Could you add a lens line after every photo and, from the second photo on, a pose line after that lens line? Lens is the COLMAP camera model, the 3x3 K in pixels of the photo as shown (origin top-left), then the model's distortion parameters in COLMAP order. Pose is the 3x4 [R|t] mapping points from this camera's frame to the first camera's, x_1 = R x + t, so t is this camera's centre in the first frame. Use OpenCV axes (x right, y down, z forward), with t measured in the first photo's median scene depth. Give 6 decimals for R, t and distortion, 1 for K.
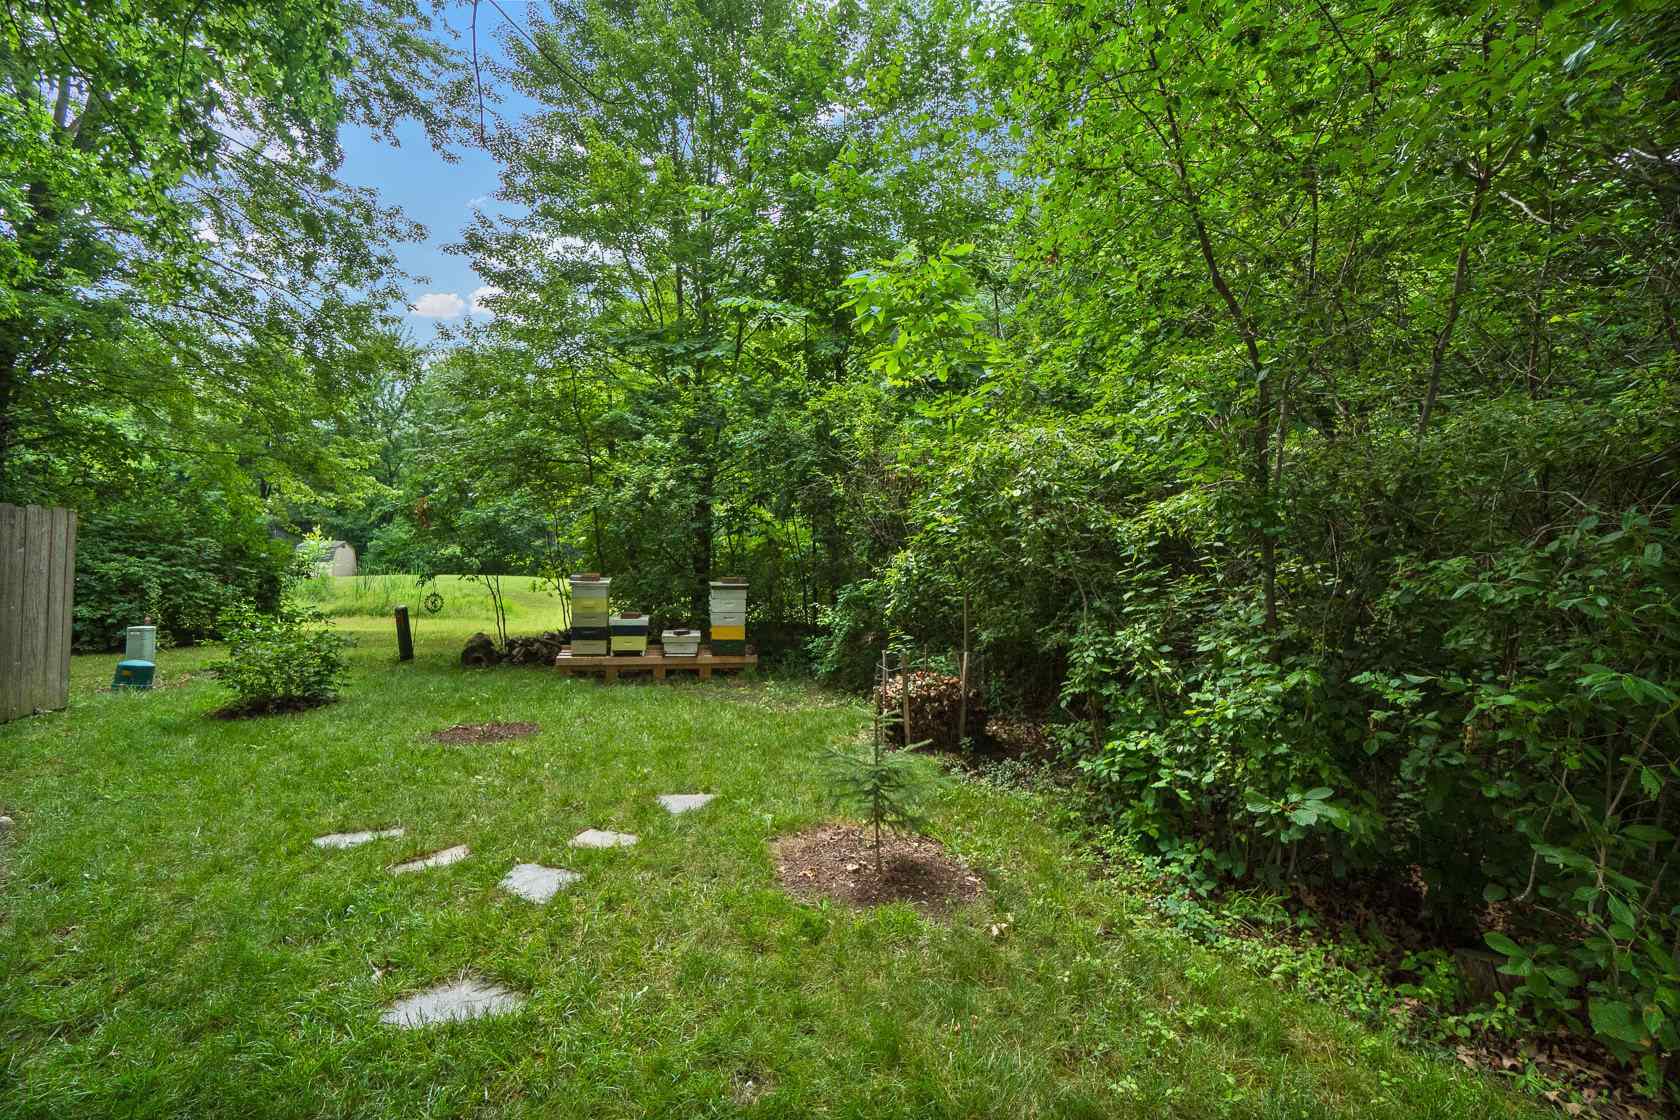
lens RADIAL K [[727.7, 0, 838.2], [0, 727.7, 562.3], [0, 0, 1]] dist [-0.015929, -0.000274]
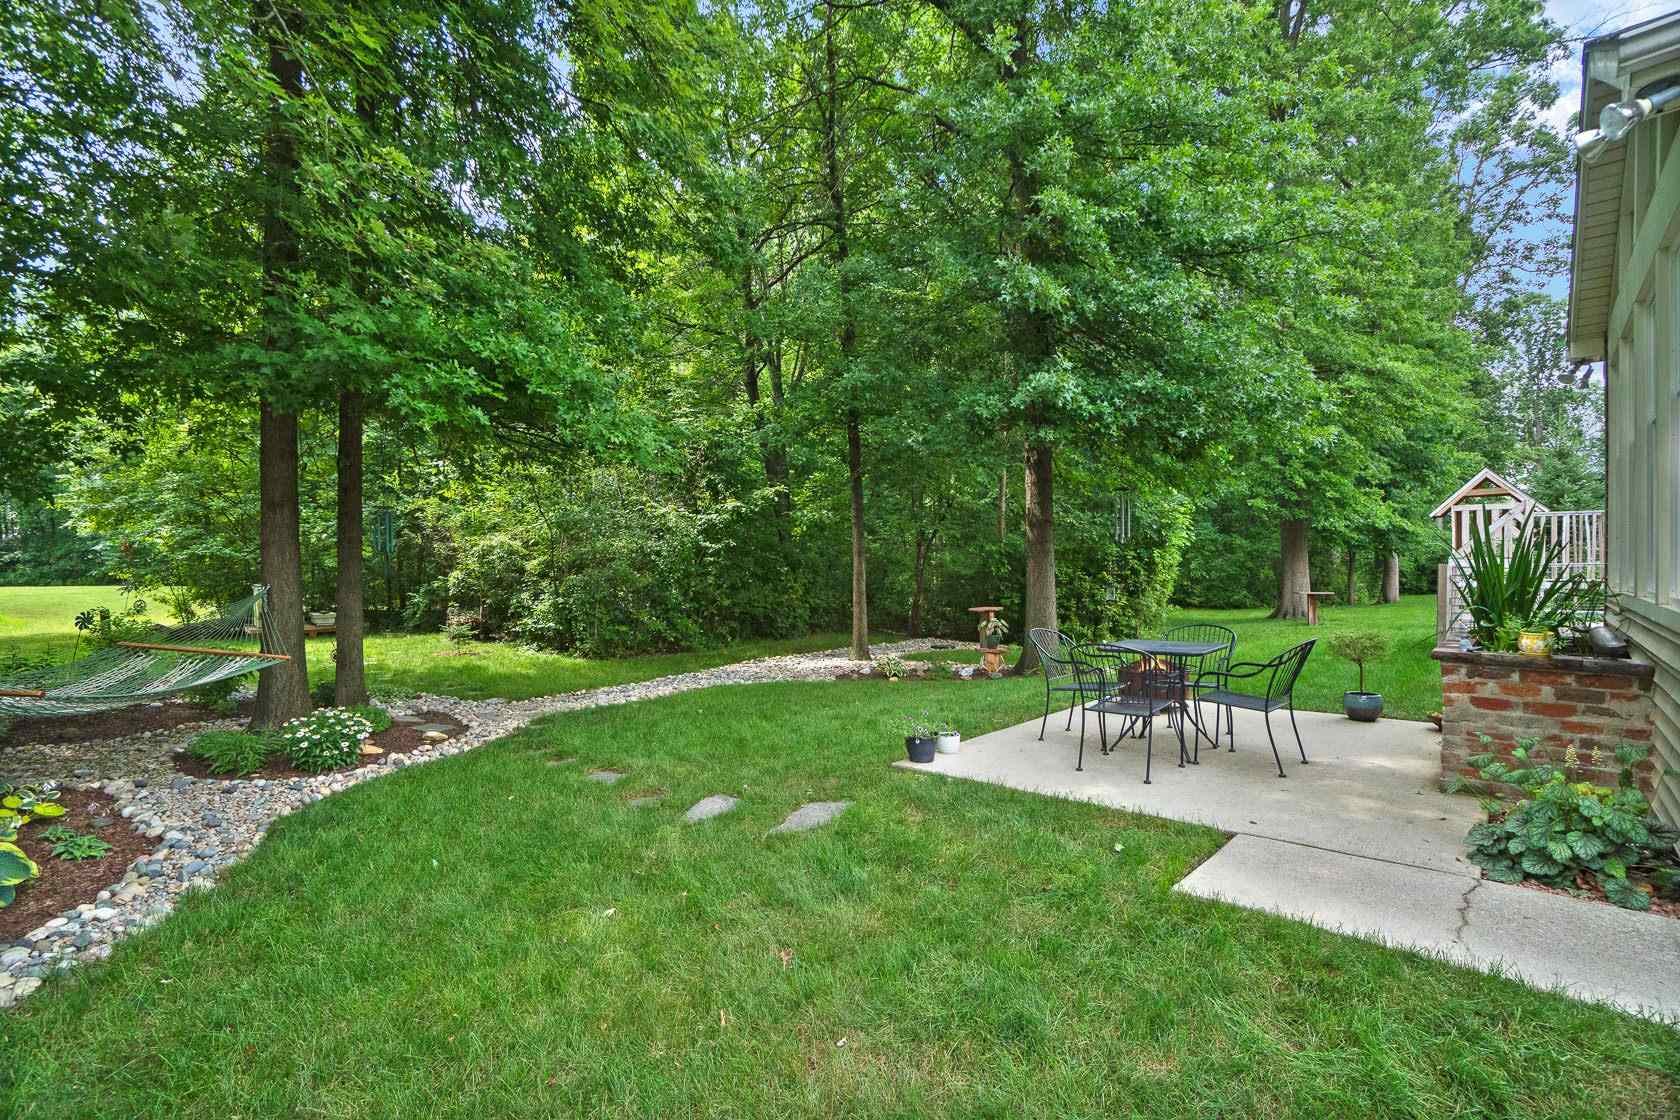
lens RADIAL K [[727.7, 0, 837.2], [0, 727.7, 563.9], [0, 0, 1]] dist [-0.015929, -0.000274]
pose [[0.819789, -0.004817, 0.572646, -0.240290], [0.002195, 0.999984, 0.005271, -0.044251], [-0.572662, -0.003064, 0.819786, -1.676484]]
